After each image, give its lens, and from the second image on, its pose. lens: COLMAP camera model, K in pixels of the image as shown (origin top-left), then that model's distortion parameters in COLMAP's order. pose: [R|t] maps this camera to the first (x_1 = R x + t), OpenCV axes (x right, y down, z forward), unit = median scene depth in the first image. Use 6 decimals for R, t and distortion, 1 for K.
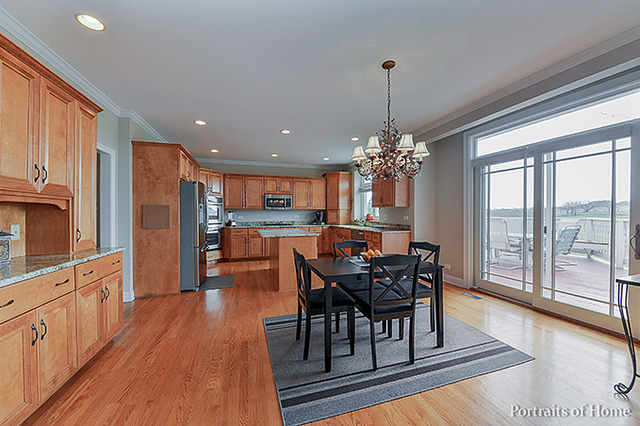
lens RADIAL K [[242.4, 0, 322.3], [0, 242.4, 215.7], [0, 0, 1]] dist [-0.000233, -0.000082]
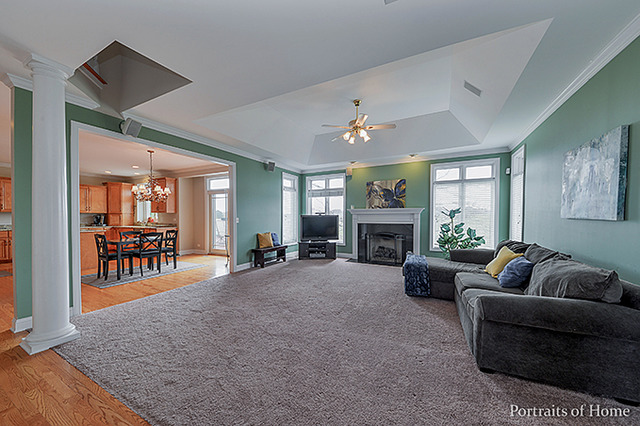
lens RADIAL K [[242.4, 0, 322.3], [0, 242.4, 215.7], [0, 0, 1]] dist [-0.000233, -0.000082]
pose [[0.719448, -0.001313, 0.694545, -0.057280], [0.004990, 0.999982, -0.003278, -0.005342], [-0.694529, 0.005825, 0.719441, -0.637530]]
